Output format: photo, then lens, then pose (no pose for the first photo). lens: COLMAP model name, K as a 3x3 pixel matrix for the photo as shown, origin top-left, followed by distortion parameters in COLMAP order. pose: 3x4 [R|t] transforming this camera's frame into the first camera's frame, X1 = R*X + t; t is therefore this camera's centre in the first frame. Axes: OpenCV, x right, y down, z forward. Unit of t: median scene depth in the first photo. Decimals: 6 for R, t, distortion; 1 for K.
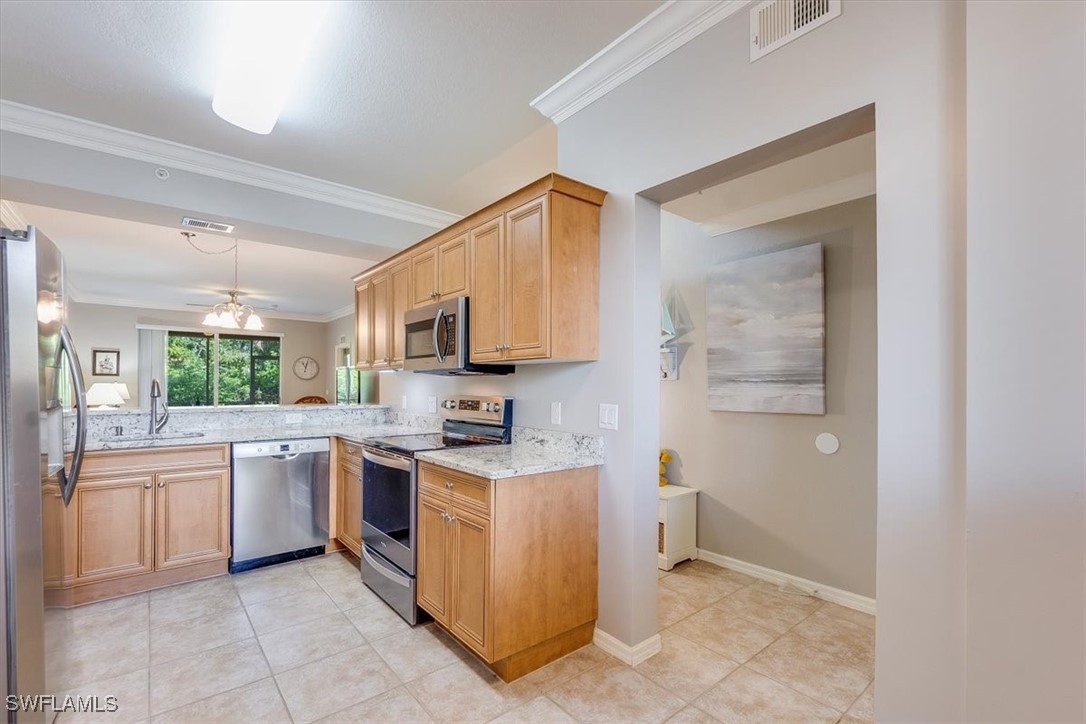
lens RADIAL K [[472.0, 0, 535.7], [0, 472.0, 382.9], [0, 0, 1]] dist [-0.001396, -0.000408]
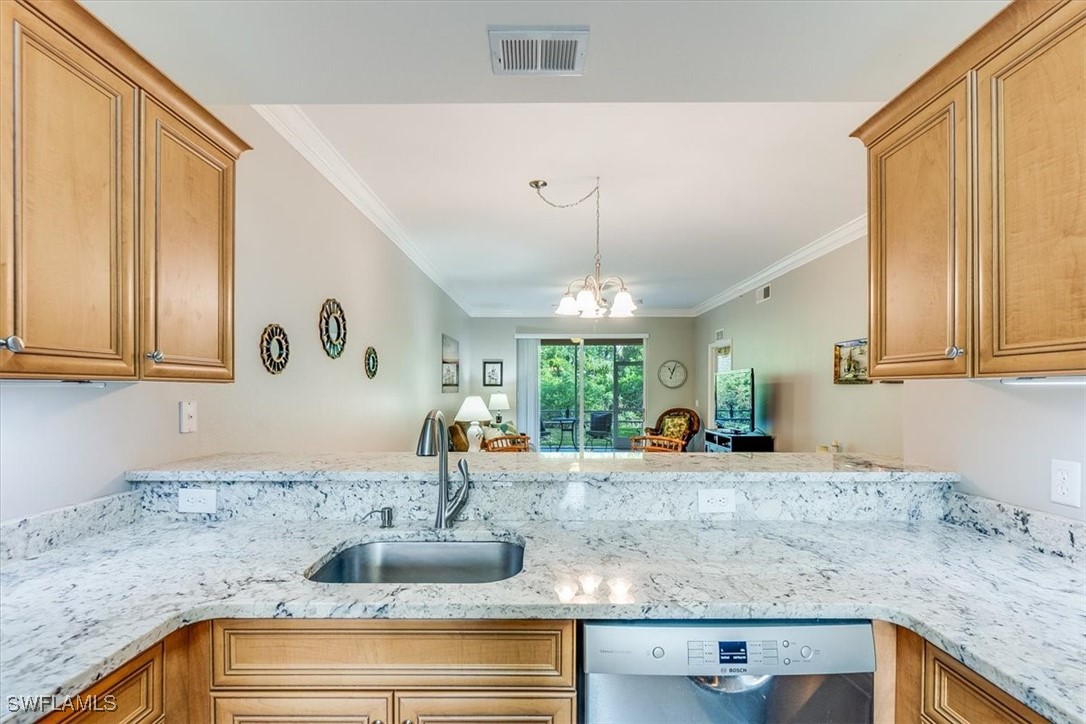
lens RADIAL K [[472.0, 0, 551.7], [0, 472.0, 393.5], [0, 0, 1]] dist [-0.001396, -0.000408]
pose [[0.782739, 0.002089, -0.622347, -0.169611], [0.007018, 0.999901, 0.012183, -0.010679], [0.622311, -0.013904, 0.782647, 0.272112]]
